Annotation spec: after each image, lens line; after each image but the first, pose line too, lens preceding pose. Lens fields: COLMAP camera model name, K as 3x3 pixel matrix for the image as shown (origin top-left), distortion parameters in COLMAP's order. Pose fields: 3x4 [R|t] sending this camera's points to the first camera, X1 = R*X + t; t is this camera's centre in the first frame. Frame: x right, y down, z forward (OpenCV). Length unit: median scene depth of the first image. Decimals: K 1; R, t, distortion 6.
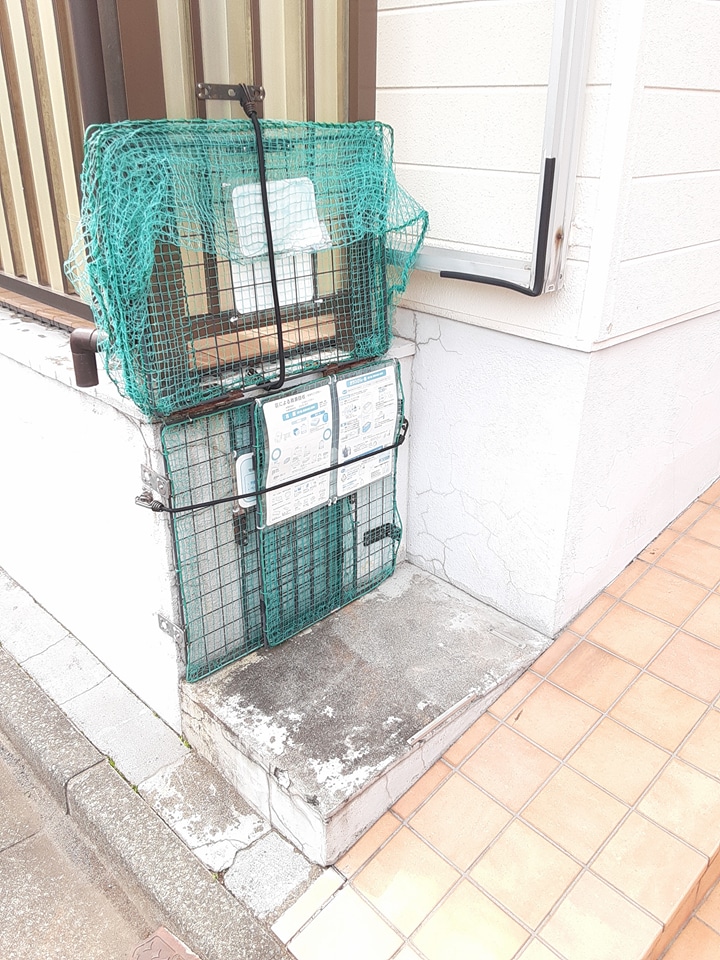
lens RADIAL K [[790.6, 0, 361.3], [0, 790.6, 472.2], [0, 0, 1]] dist [0.083558, -0.073903]
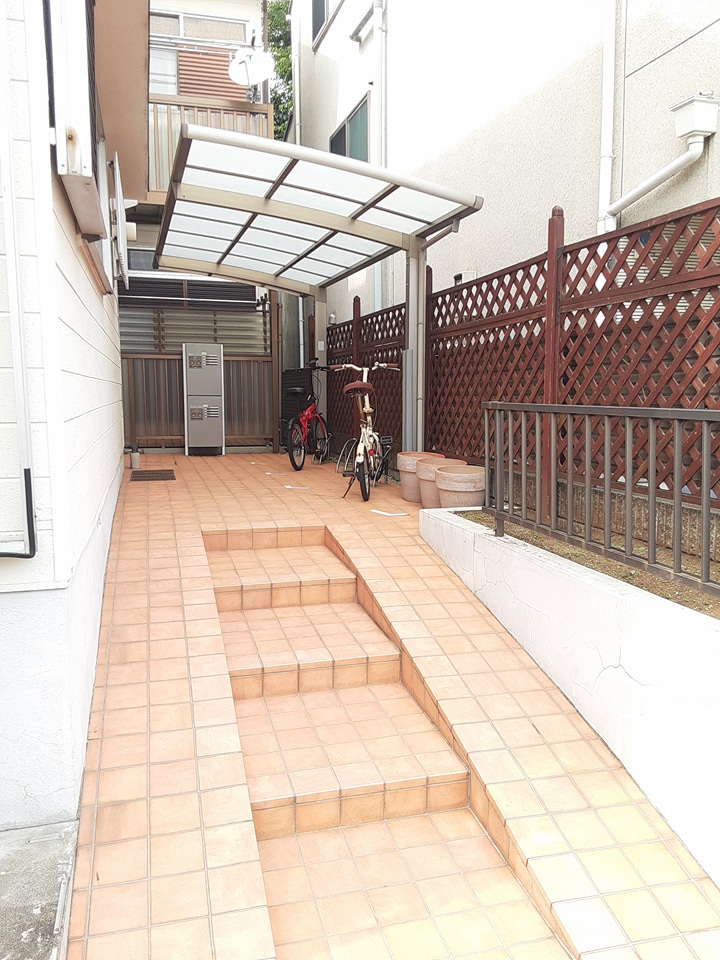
lens RADIAL K [[790.6, 0, 363.2], [0, 790.6, 480.5], [0, 0, 1]] dist [0.083558, -0.073903]
pose [[0.477573, -0.129873, 0.868940, -0.628799], [0.384887, 0.919990, -0.074032, -0.014027], [-0.789801, 0.369800, 0.489349, -0.183067]]
